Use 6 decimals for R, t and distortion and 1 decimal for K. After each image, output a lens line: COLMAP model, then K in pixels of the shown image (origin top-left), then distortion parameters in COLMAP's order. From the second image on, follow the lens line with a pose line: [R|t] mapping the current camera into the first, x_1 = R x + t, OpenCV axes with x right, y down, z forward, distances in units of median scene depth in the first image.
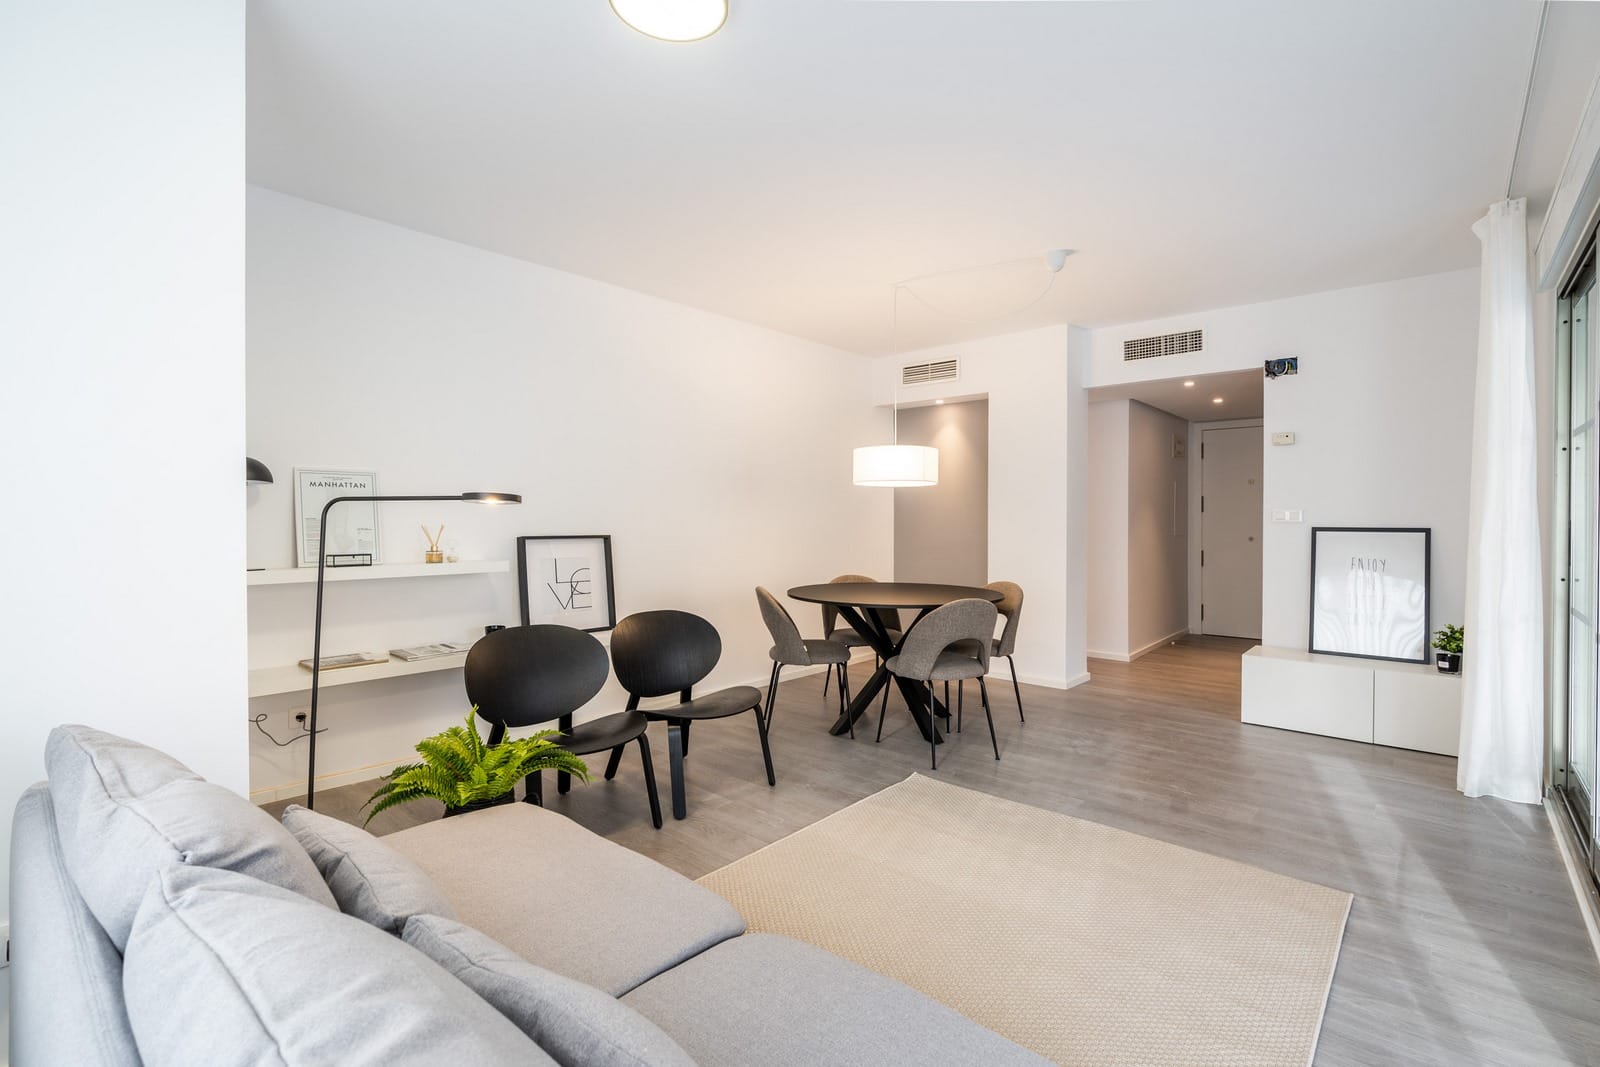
lens RADIAL K [[731.6, 0, 794.0], [0, 731.6, 523.6], [0, 0, 1]] dist [-0.001994, 0.000409]
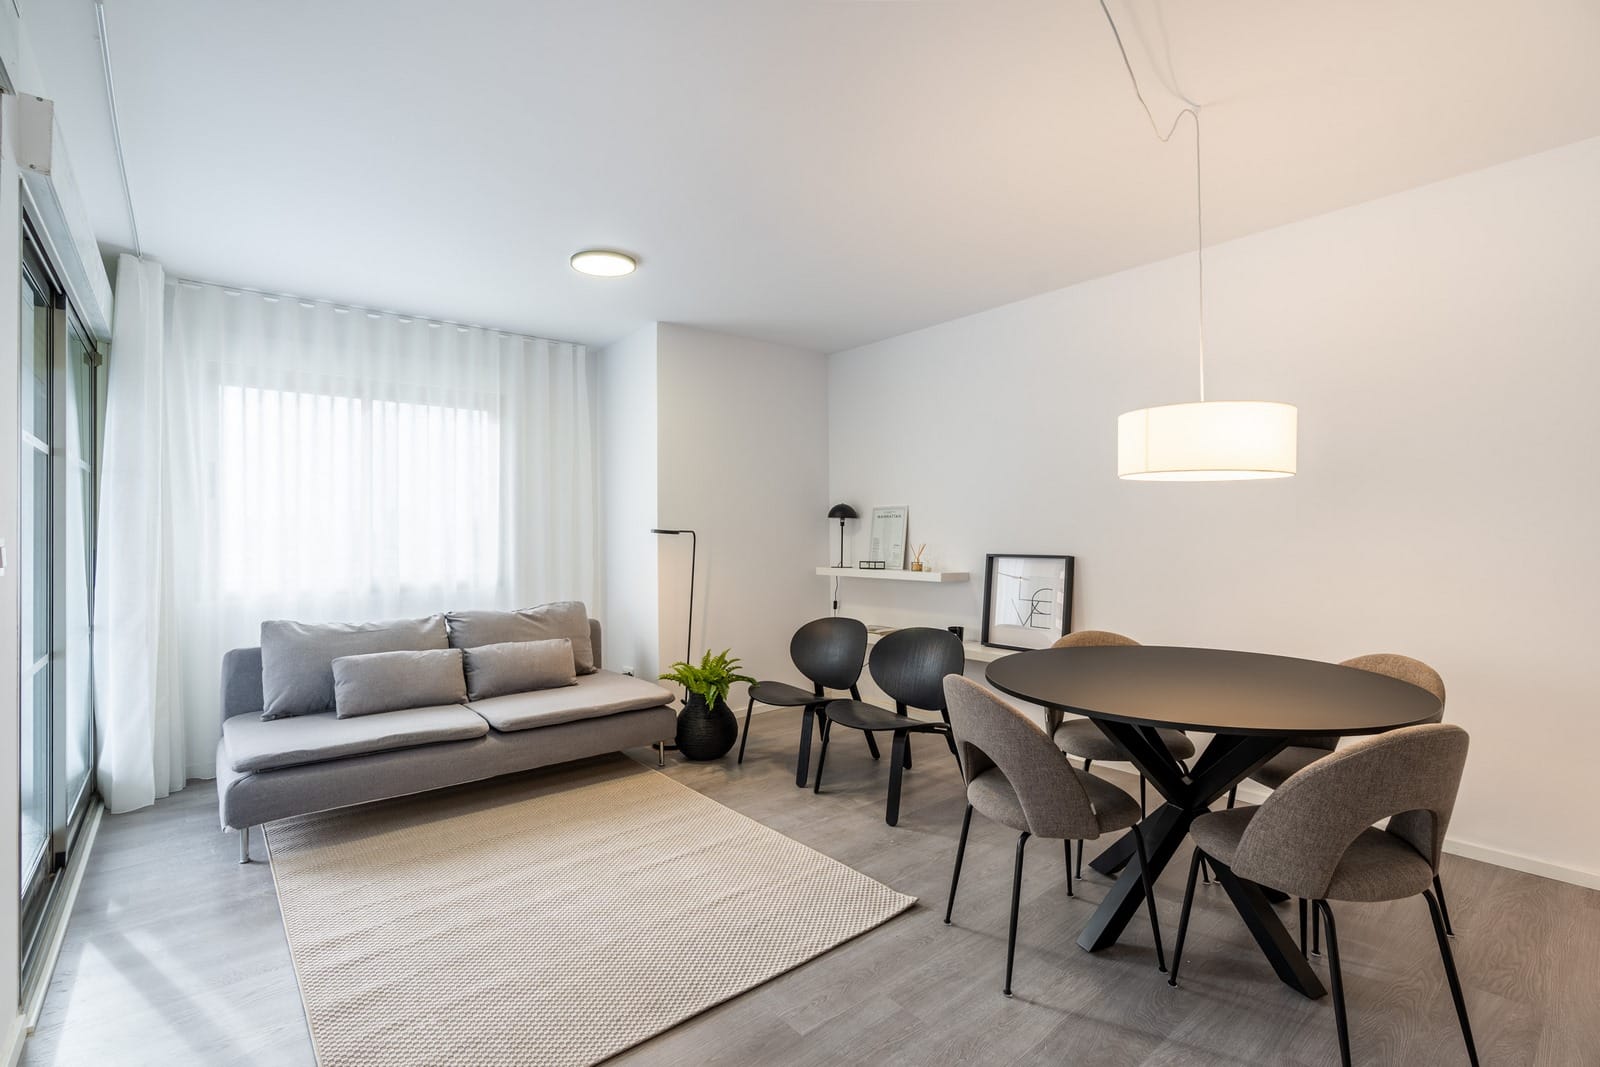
lens RADIAL K [[730.9, 0, 807.1], [0, 730.9, 526.2], [0, 0, 1]] dist [-0.000534, 0.000054]
pose [[-0.138569, -0.012043, -0.990280, 0.751818], [-0.001240, 0.999927, -0.011986, -0.011034], [0.990352, -0.000433, -0.138574, 0.838902]]
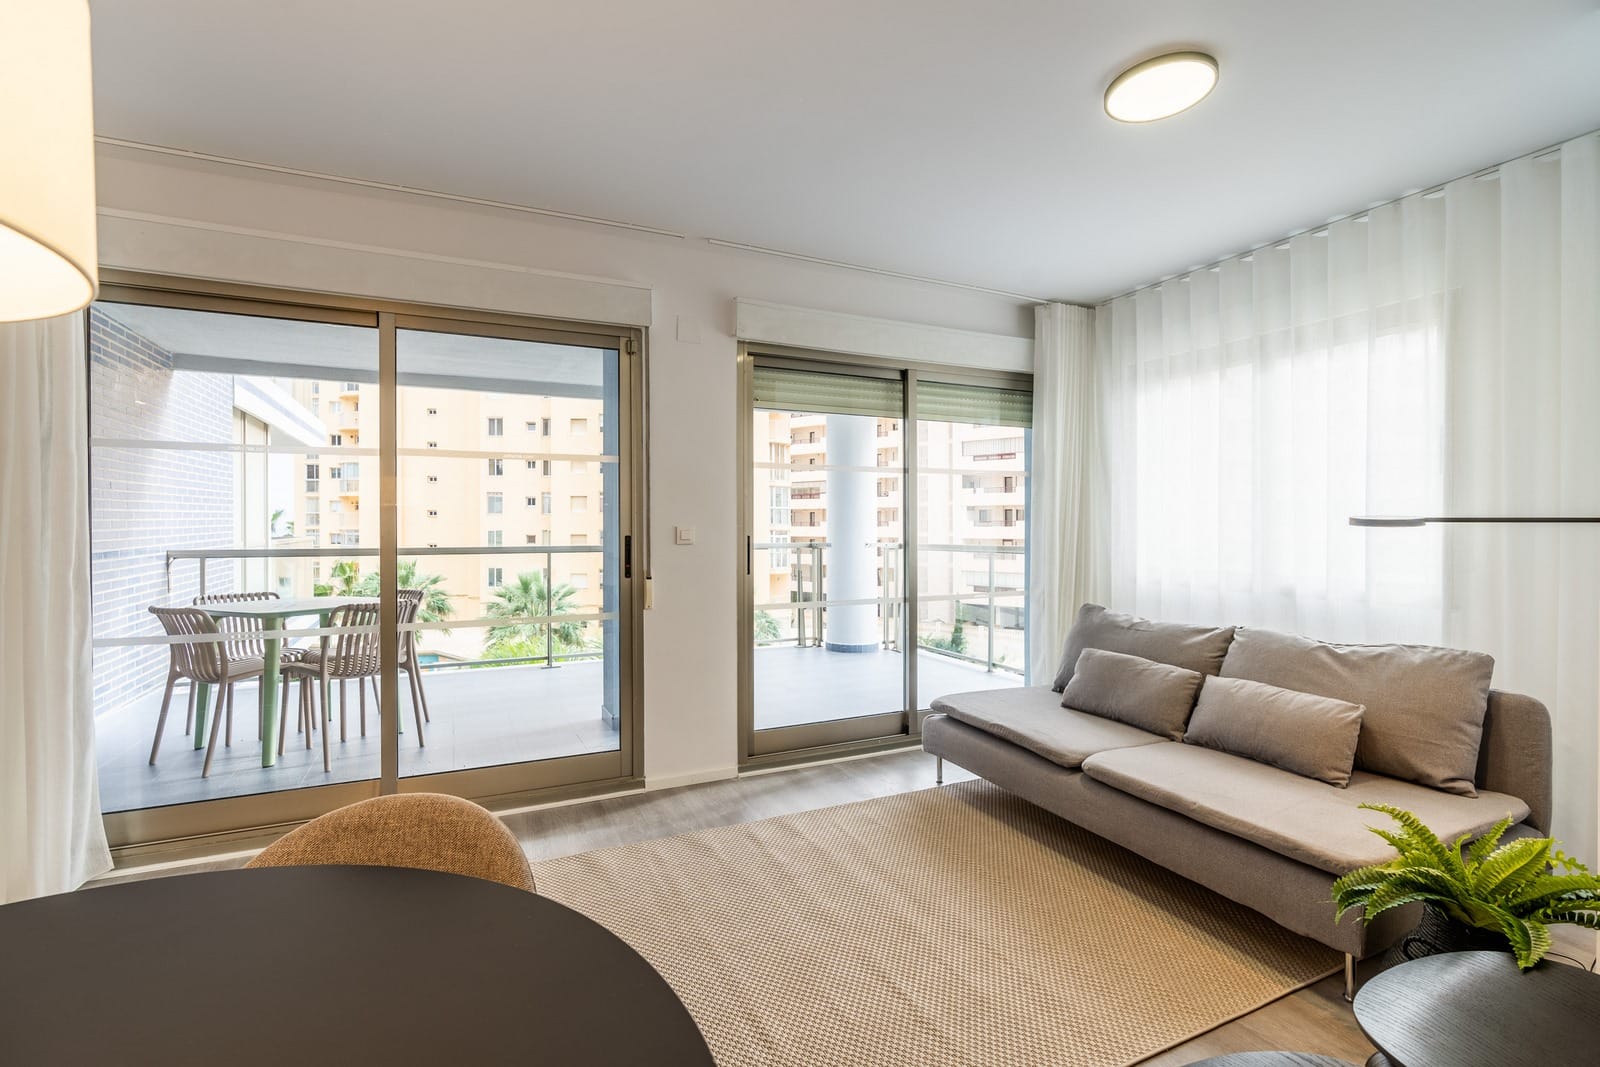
lens RADIAL K [[731.6, 0, 794.0], [0, 731.6, 523.6], [0, 0, 1]] dist [-0.001994, 0.000409]
pose [[-0.919118, 0.001171, 0.393982, -0.045497], [0.005692, 0.999931, 0.010307, -0.021532], [-0.393942, 0.011716, -0.919061, 1.089663]]
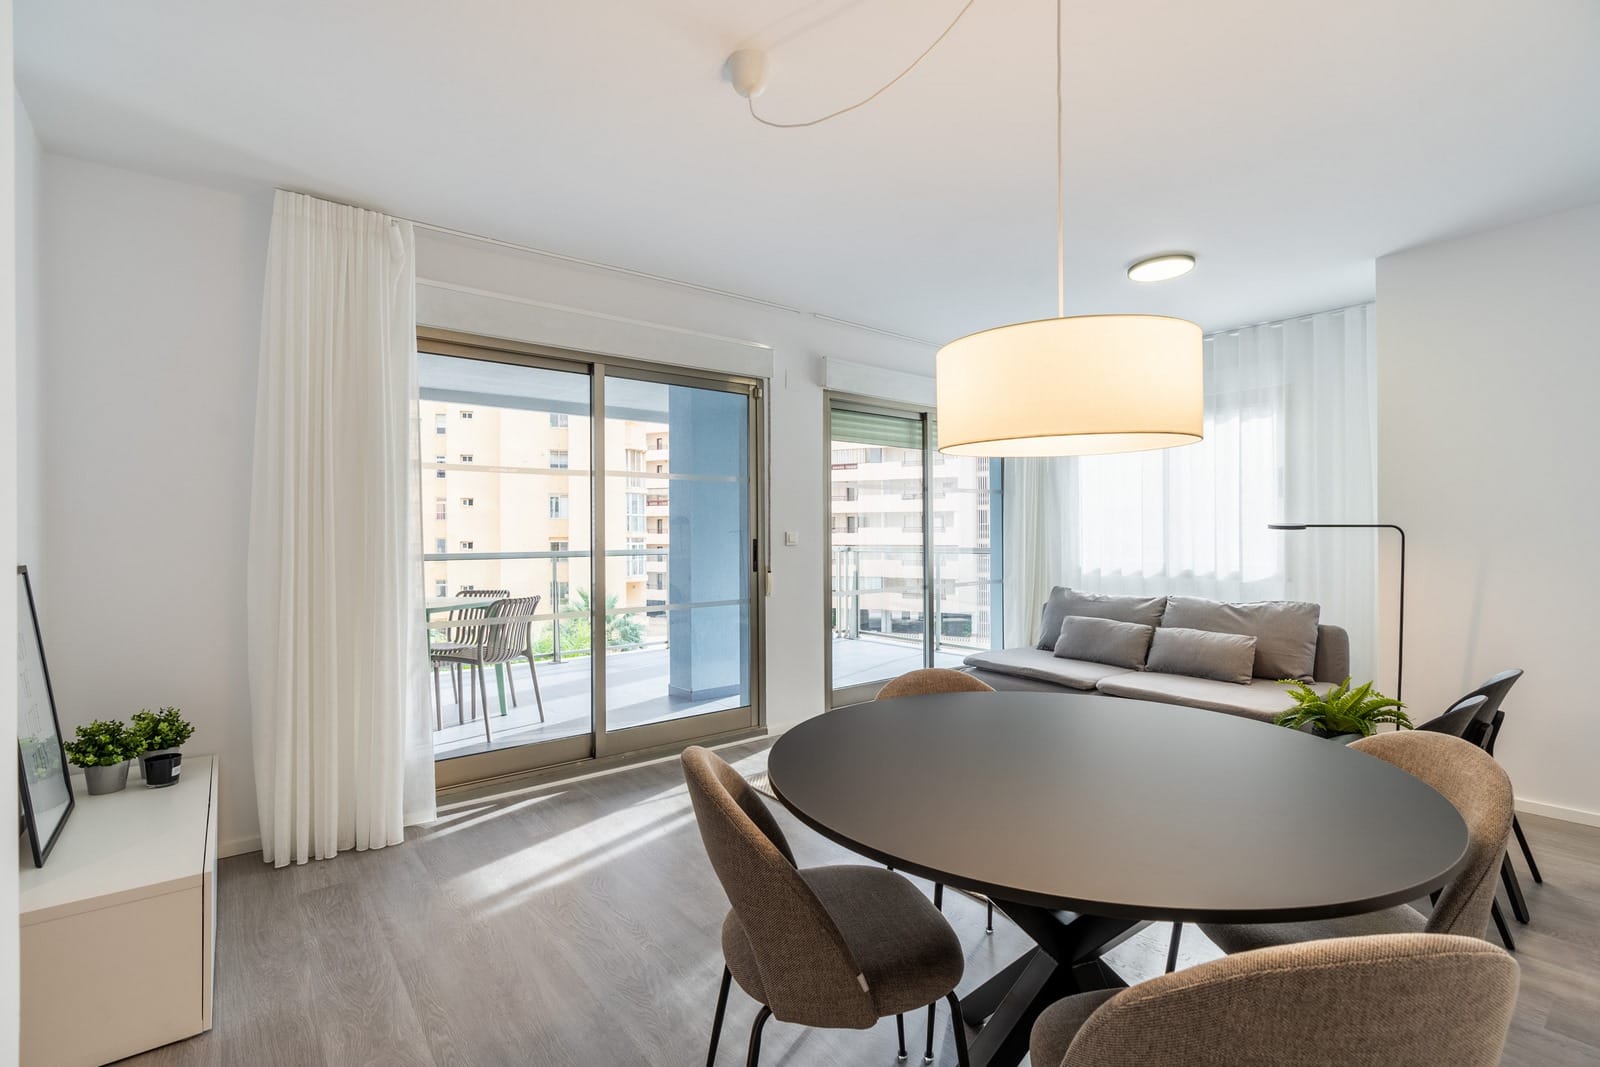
lens RADIAL K [[745.6, 0, 799.9], [0, 745.6, 521.1], [0, 0, 1]] dist [0.000847, 0.000192]
pose [[-0.987120, 0.005695, 0.159881, 0.216950], [0.005569, 0.999984, -0.001241, -0.024839], [-0.159886, -0.000335, -0.987135, 1.471387]]
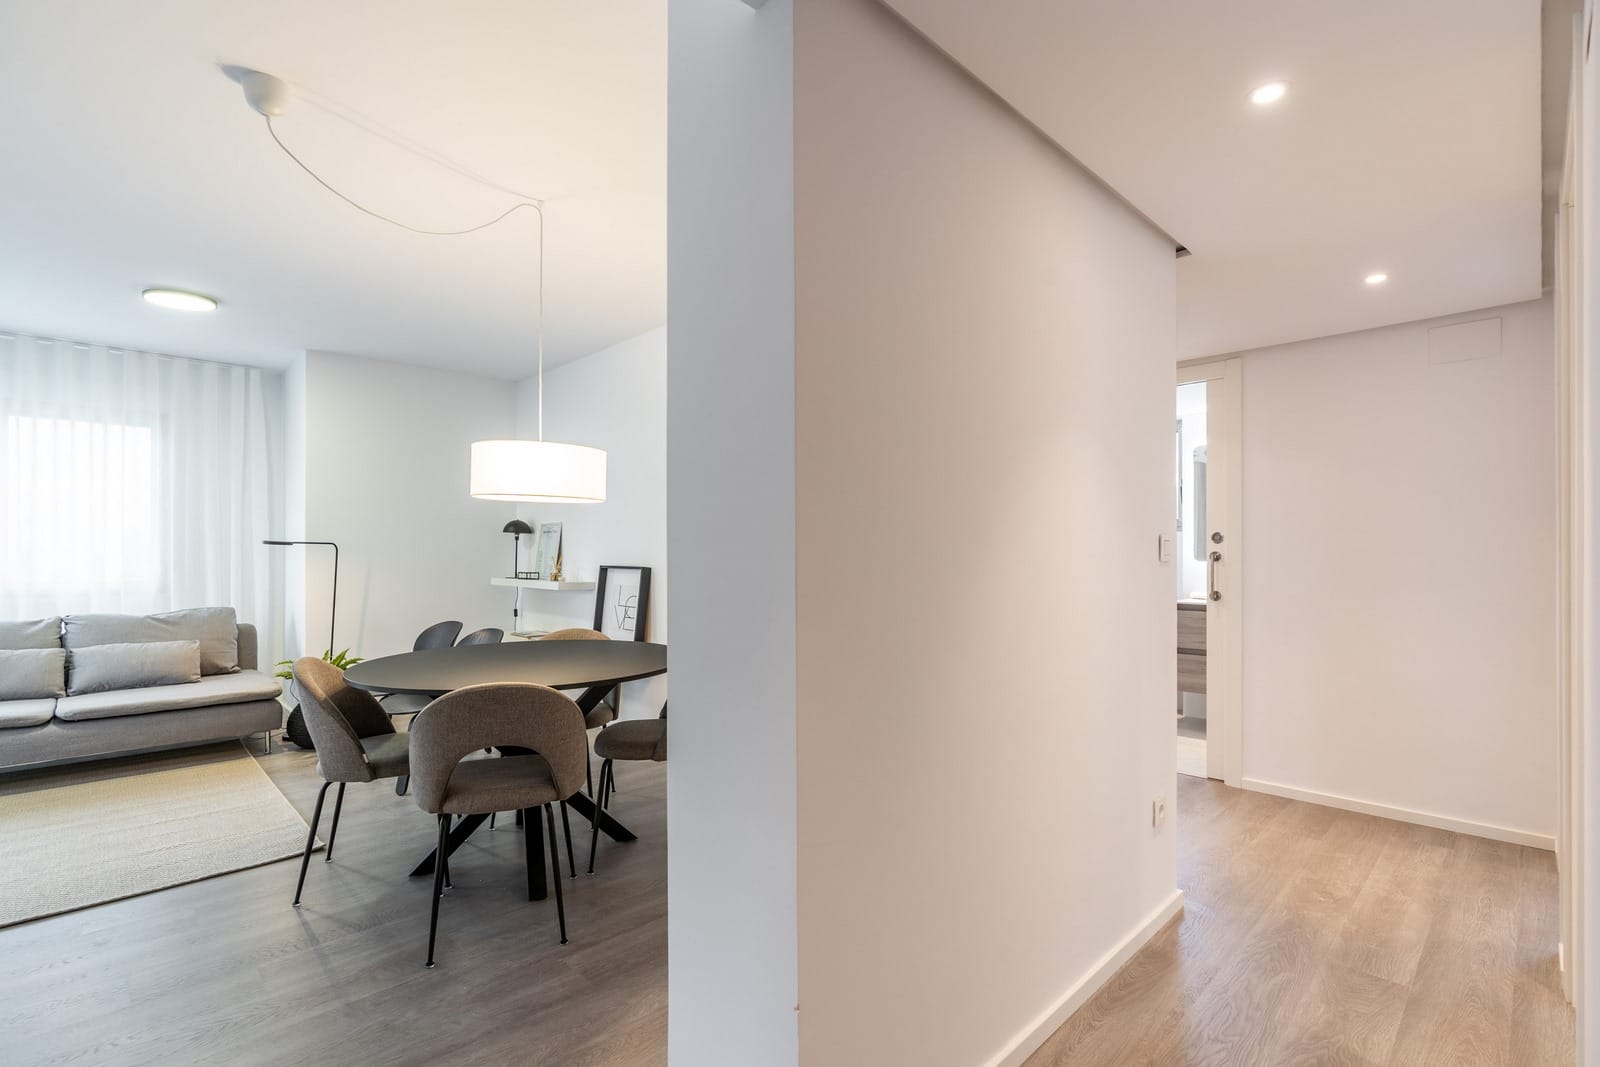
lens RADIAL K [[724.8, 0, 803.6], [0, 724.8, 555.4], [0, 0, 1]] dist [0.000634, 0.000459]
pose [[-0.061937, 0.002437, -0.998077, 0.832332], [-0.008821, 0.999957, 0.002989, -0.006650], [0.998041, 0.008989, -0.061913, 1.368140]]
